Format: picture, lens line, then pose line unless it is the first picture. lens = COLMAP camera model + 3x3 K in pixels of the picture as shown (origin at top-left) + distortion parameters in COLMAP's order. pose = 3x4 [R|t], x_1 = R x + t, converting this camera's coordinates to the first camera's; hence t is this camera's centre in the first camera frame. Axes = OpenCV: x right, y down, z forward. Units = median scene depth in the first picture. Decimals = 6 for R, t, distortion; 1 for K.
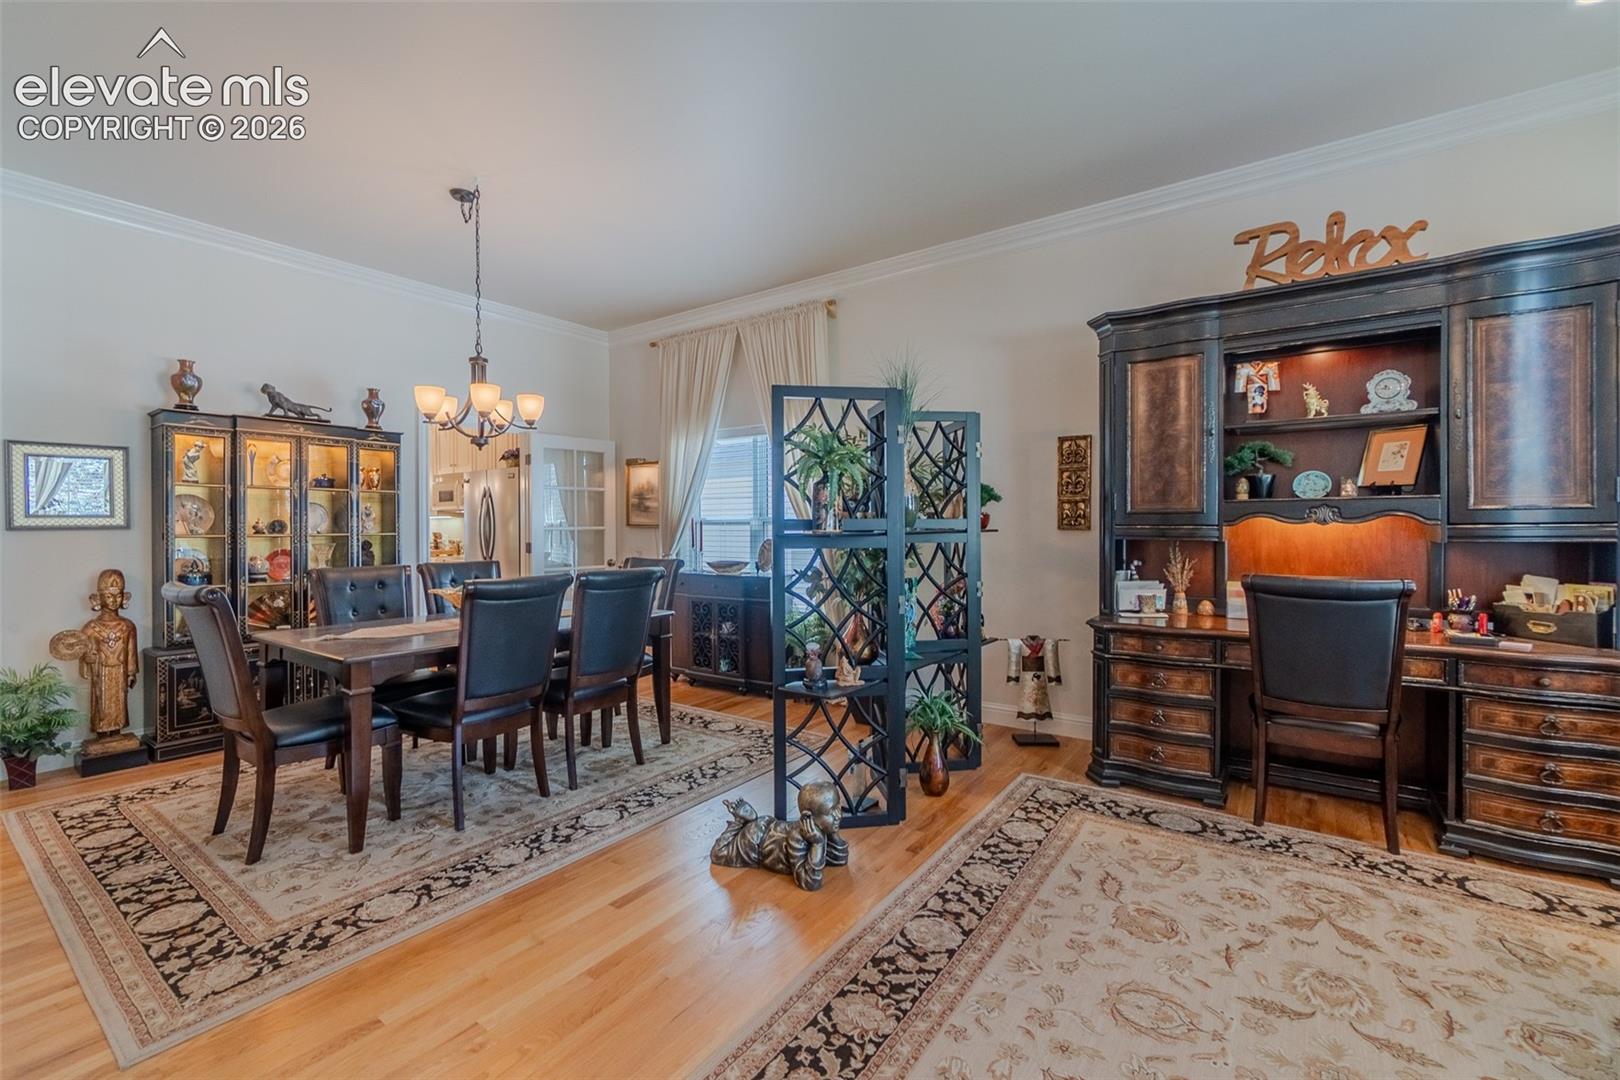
lens RADIAL K [[689.8, 0, 796.4], [0, 689.8, 532.8], [0, 0, 1]] dist [-0.003668, 0.000129]
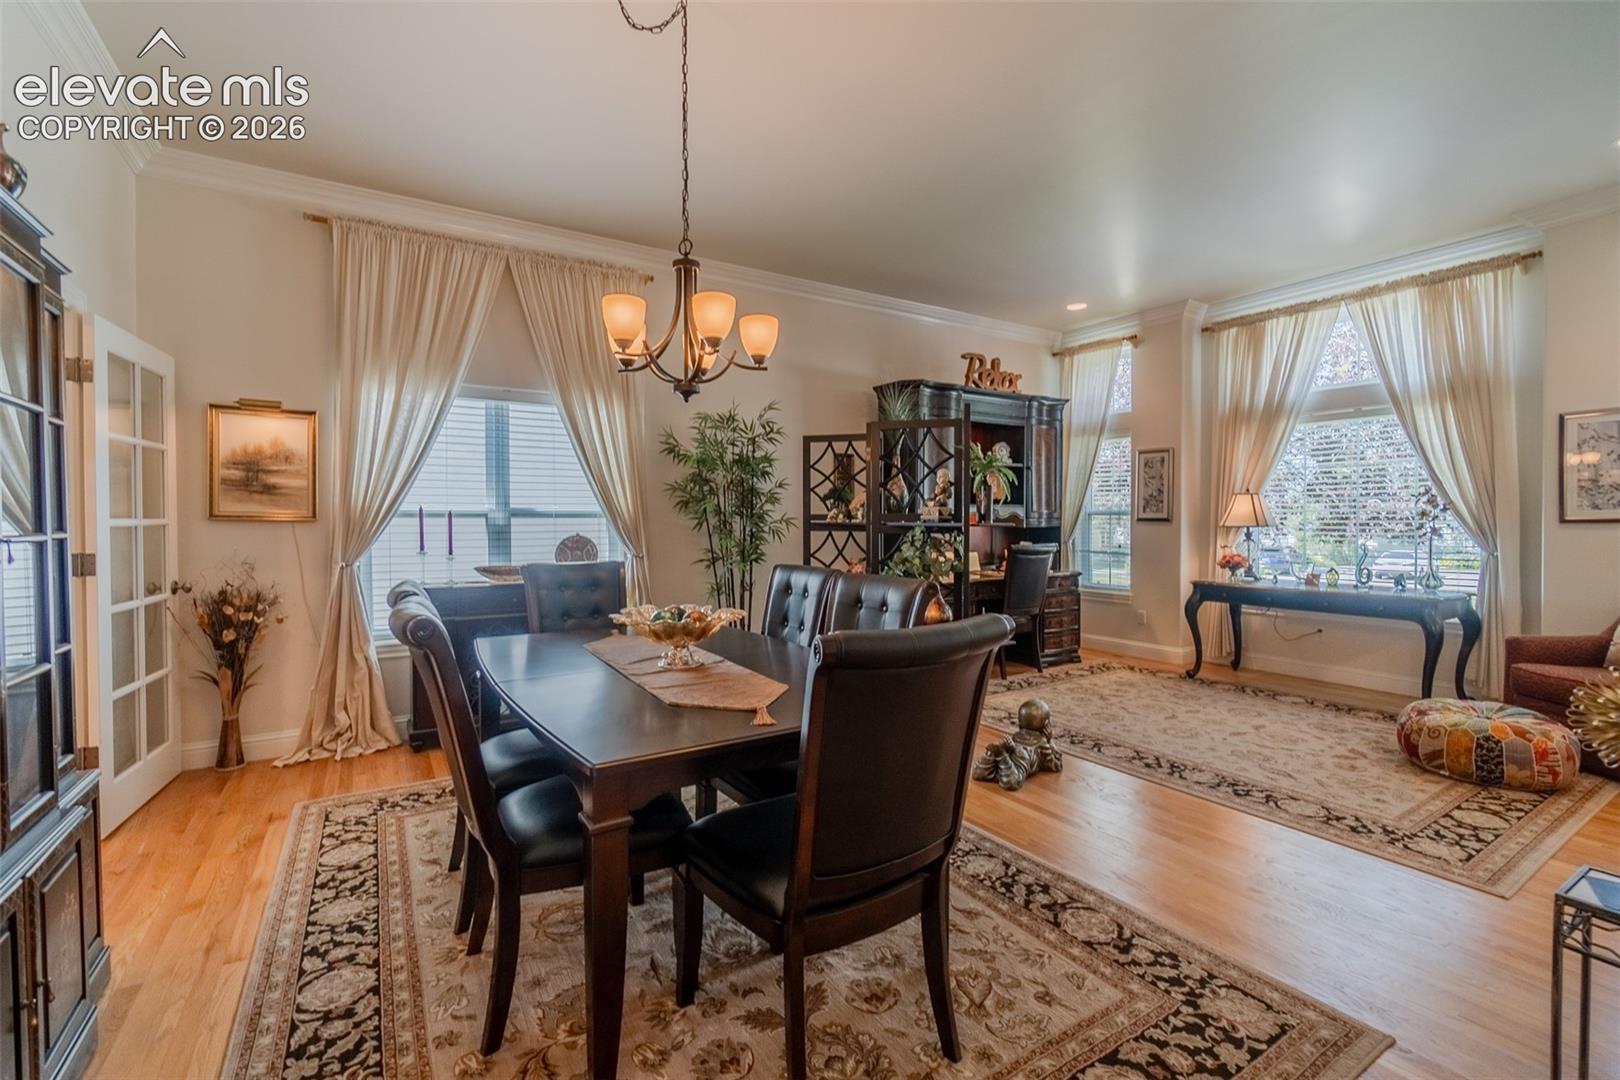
lens RADIAL K [[694.2, 0, 792.0], [0, 694.2, 530.9], [0, 0, 1]] dist [-0.005013, 0.001188]
pose [[0.379302, -0.011698, 0.925199, -1.262297], [0.010363, 0.999911, 0.008395, 0.000096], [-0.925215, 0.006403, 0.379389, 0.798036]]
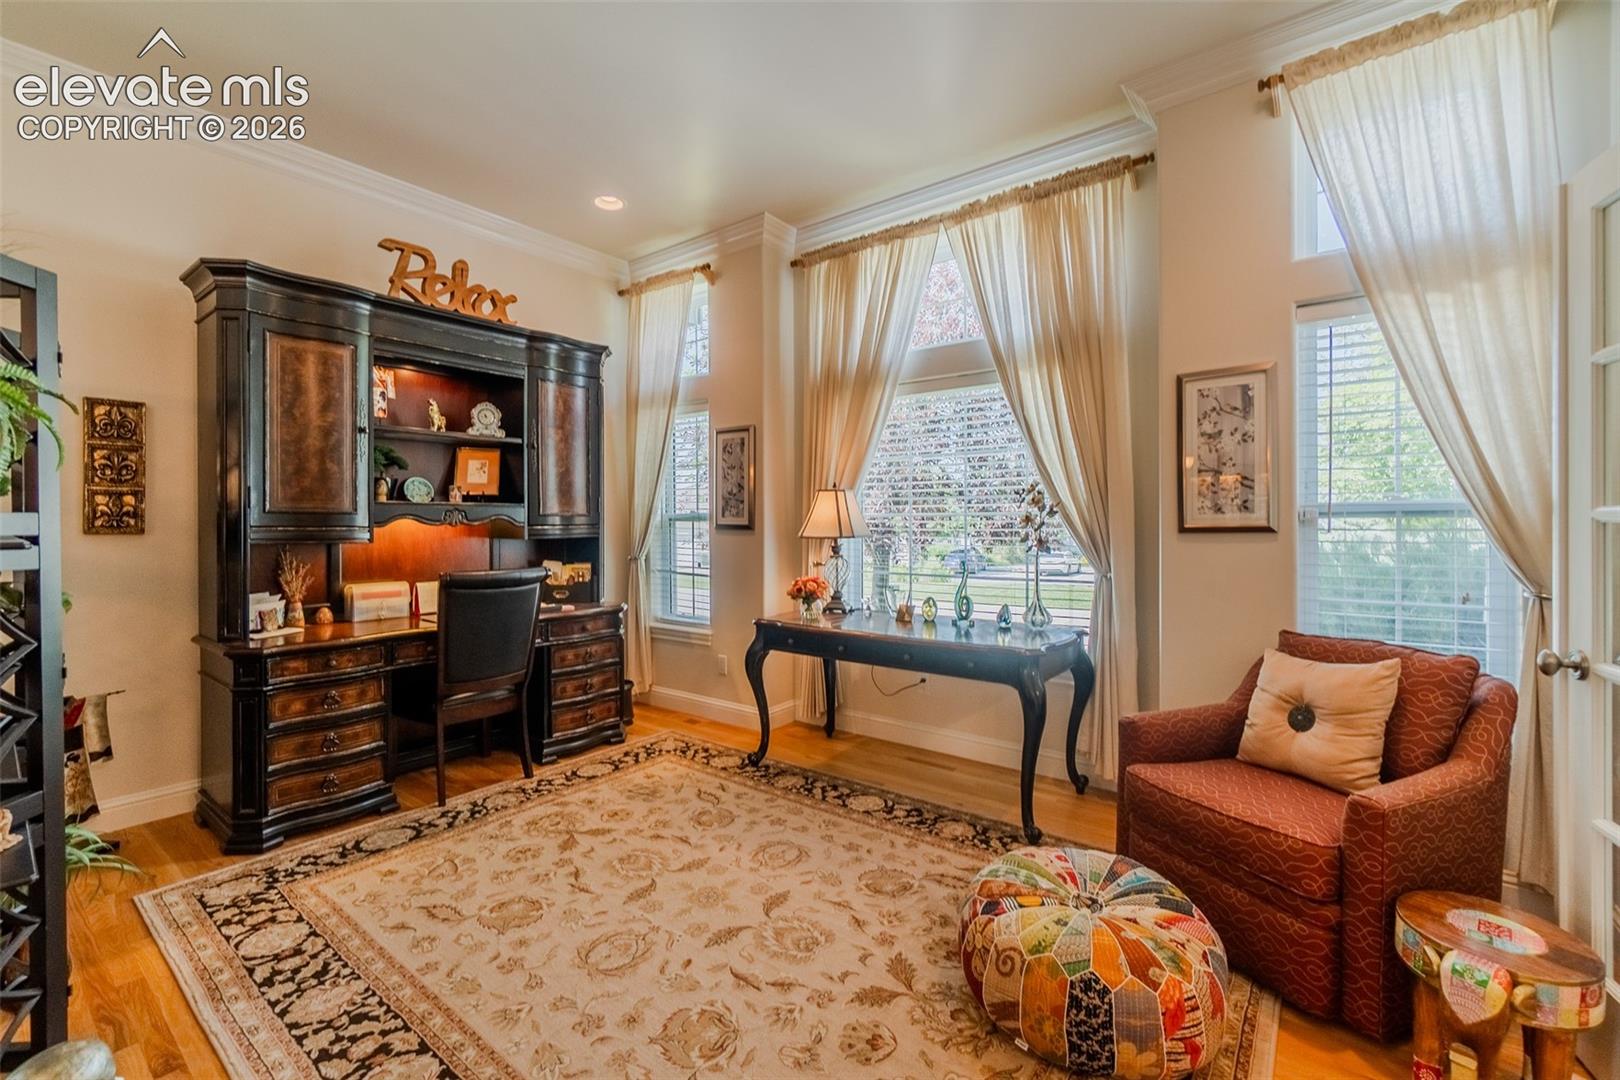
lens RADIAL K [[688.2, 0, 791.2], [0, 688.2, 532.1], [0, 0, 1]] dist [-0.009976, 0.000184]
pose [[0.039459, -0.007030, 0.999196, -0.366489], [0.013165, 0.999892, 0.006515, -0.002049], [-0.999134, 0.012897, 0.039547, 0.398793]]
